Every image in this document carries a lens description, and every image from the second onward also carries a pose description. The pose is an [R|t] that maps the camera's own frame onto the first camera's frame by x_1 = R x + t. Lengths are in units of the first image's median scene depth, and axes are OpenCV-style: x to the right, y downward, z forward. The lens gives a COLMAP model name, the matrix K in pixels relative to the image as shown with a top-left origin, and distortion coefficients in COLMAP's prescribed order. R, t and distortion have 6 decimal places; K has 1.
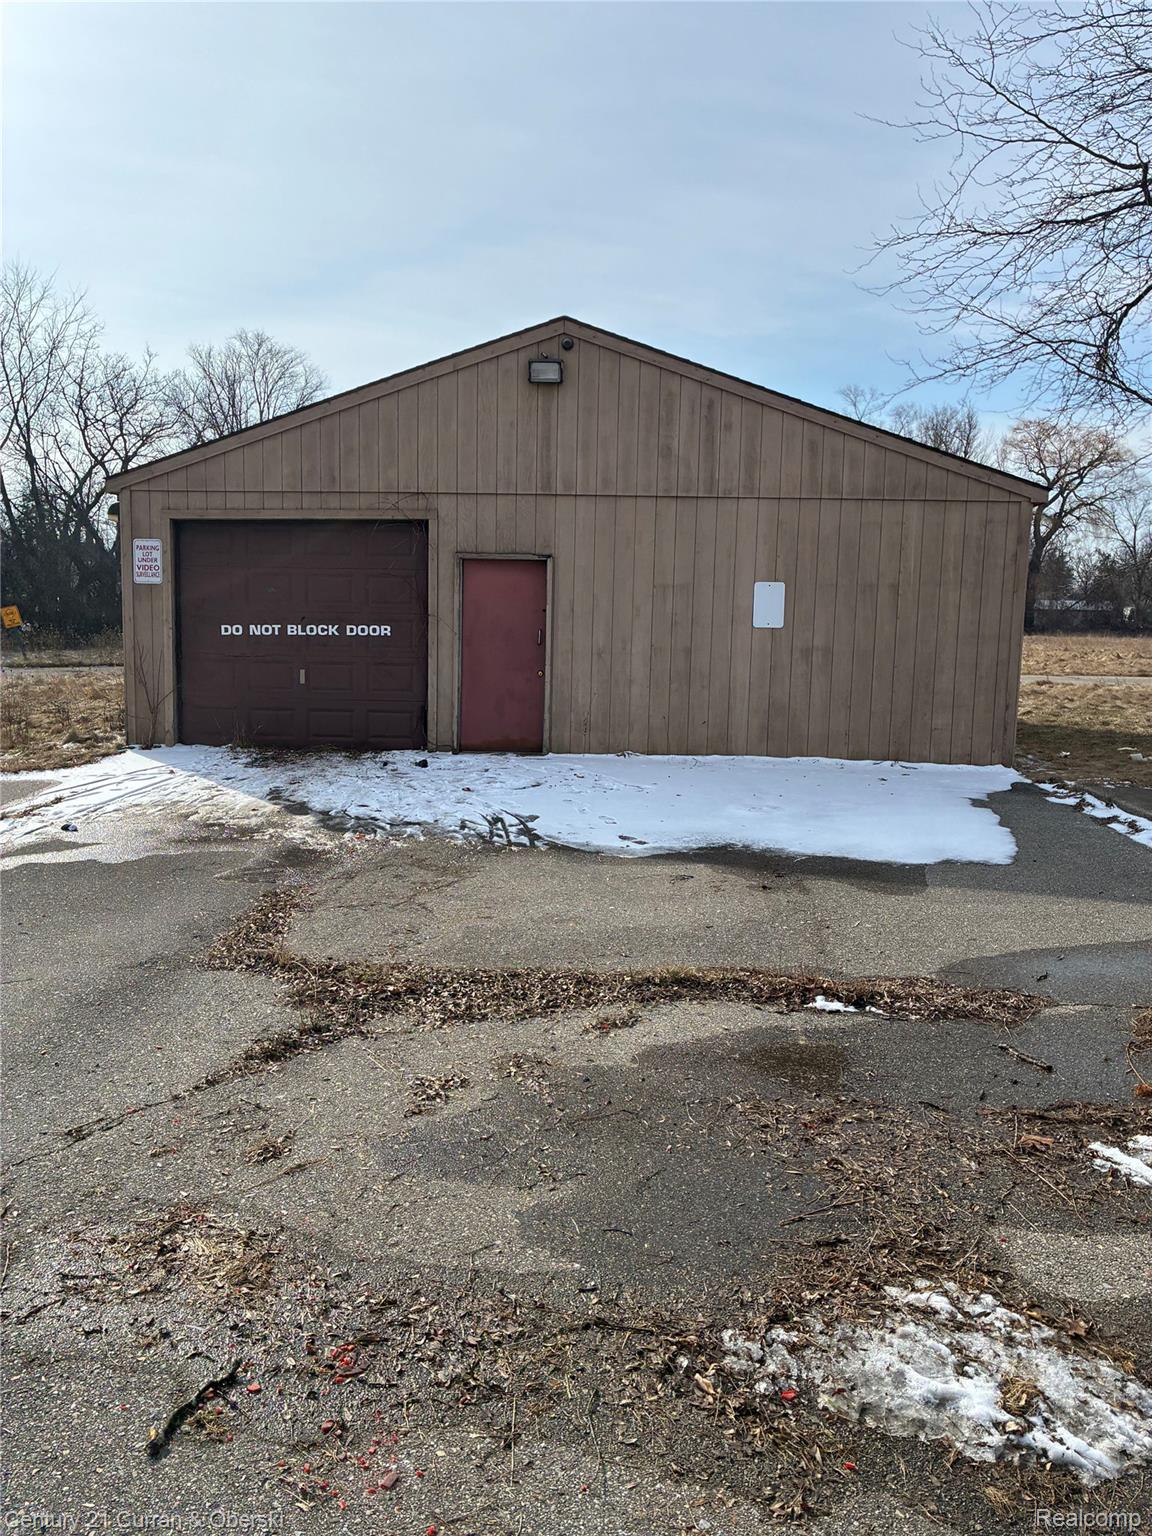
lens RADIAL K [[1157.6, 0, 583.9], [0, 1157.6, 755.7], [0, 0, 1]] dist [0.054004, -0.062285]
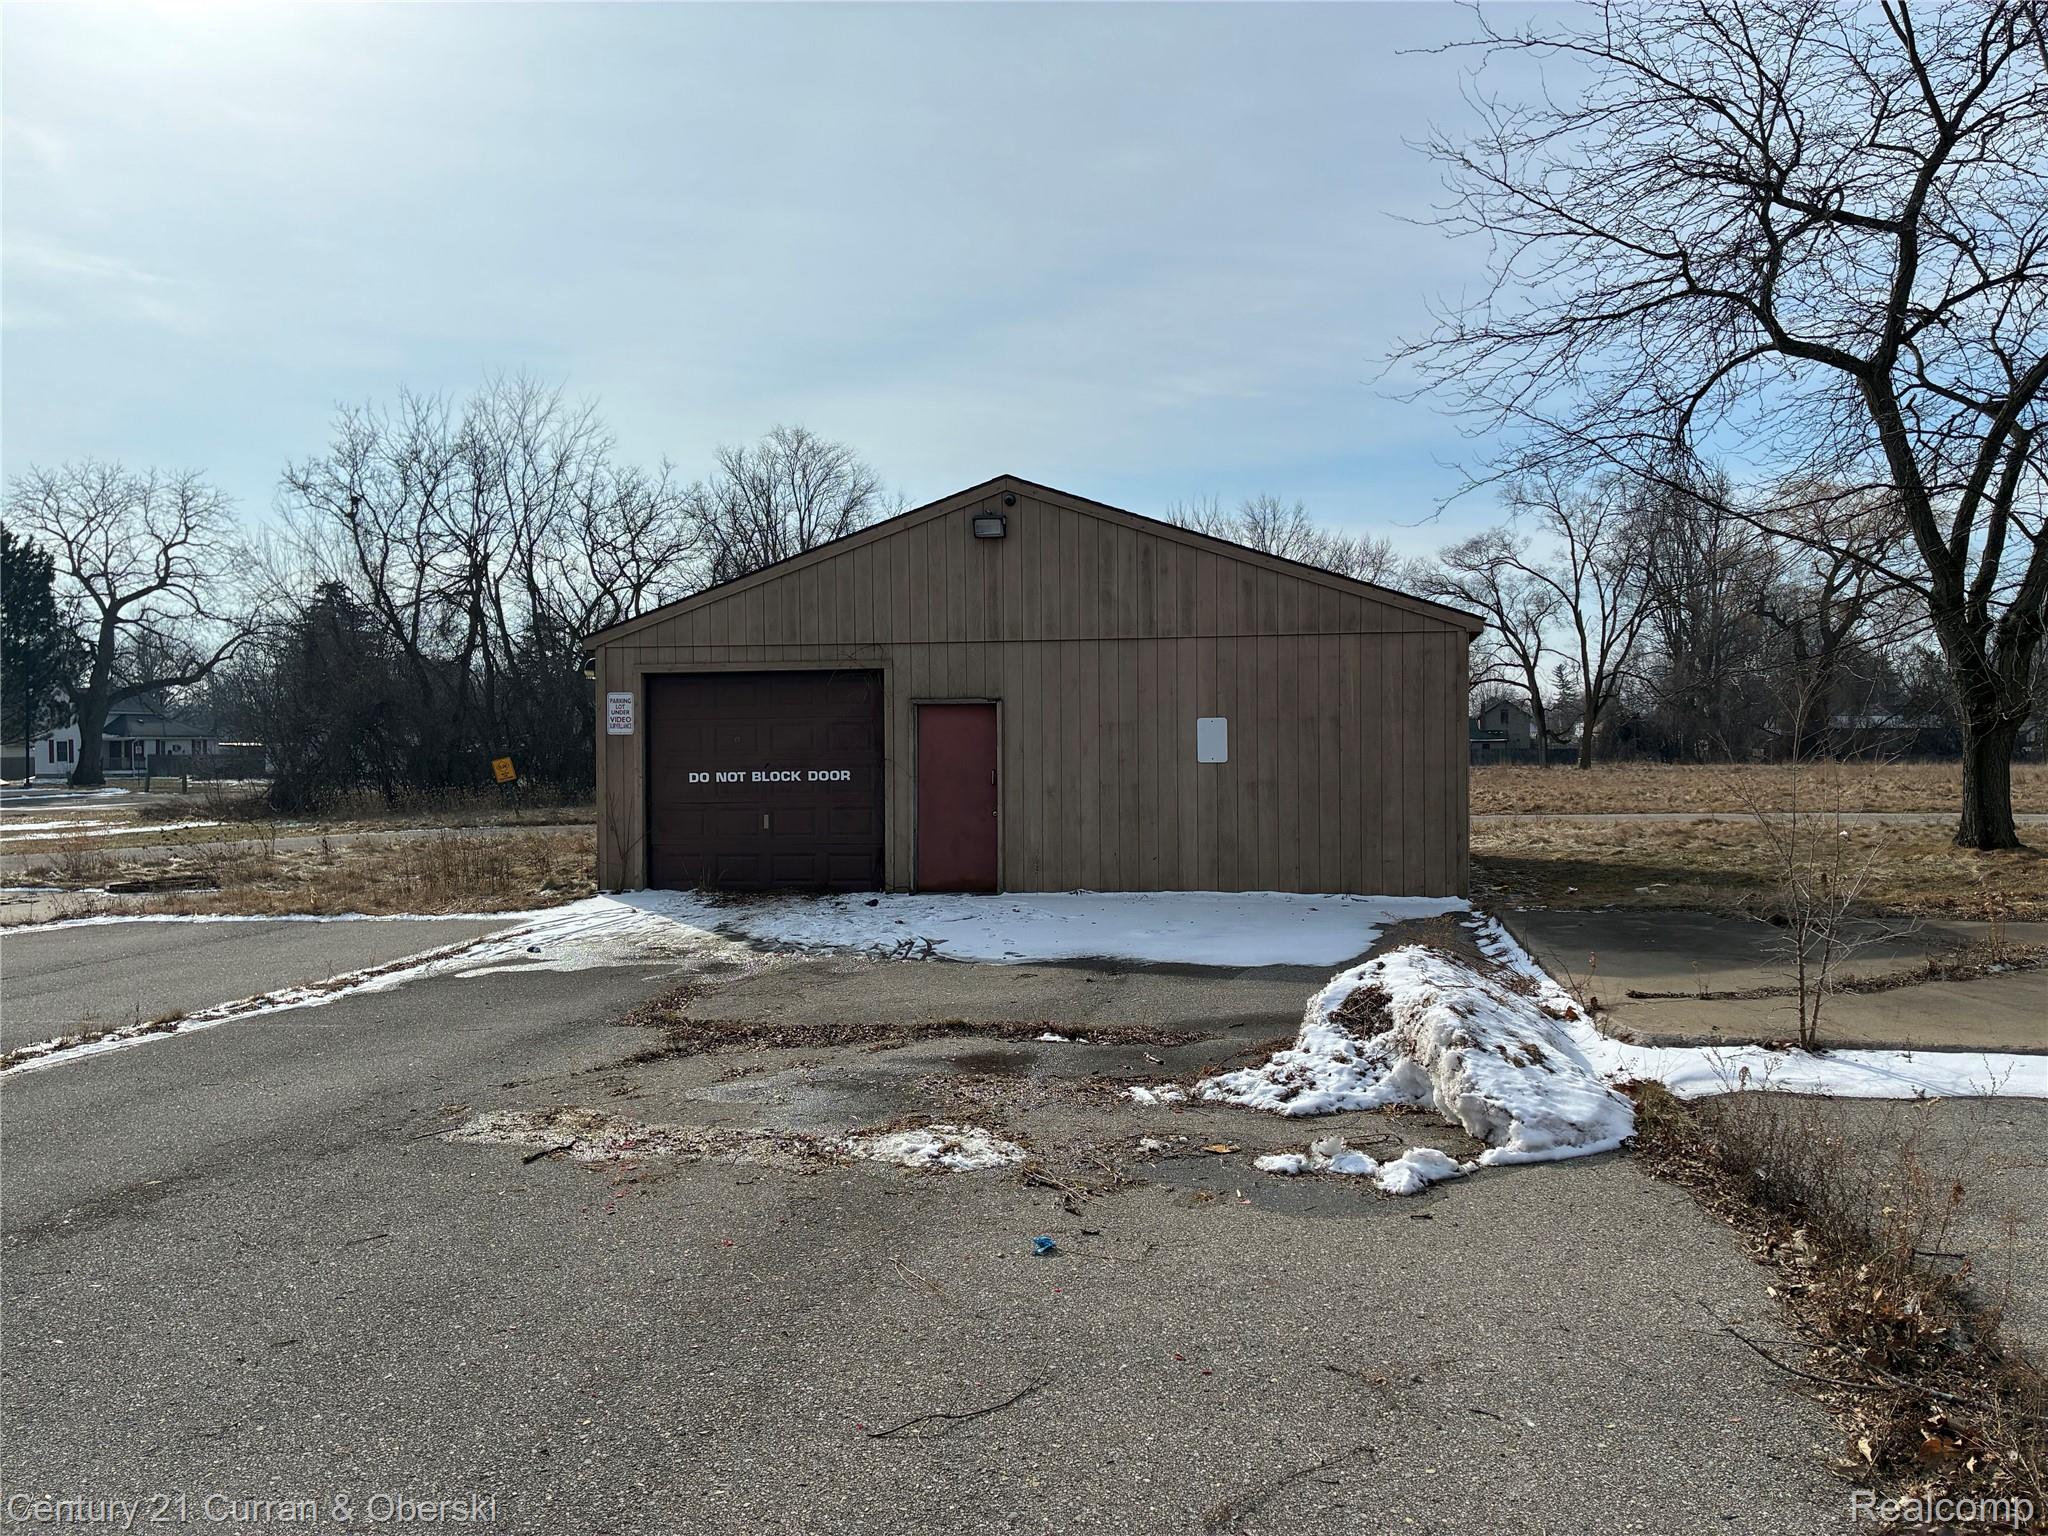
lens RADIAL K [[1543.1, 0, 1059.3], [0, 1543.1, 768.0], [0, 0, 1]] dist [0.109206, -0.229069]
pose [[0.993225, -0.025333, -0.113415, 0.177432], [0.012636, 0.993706, -0.111308, 0.041674], [0.115521, 0.109121, 0.987293, -0.337340]]
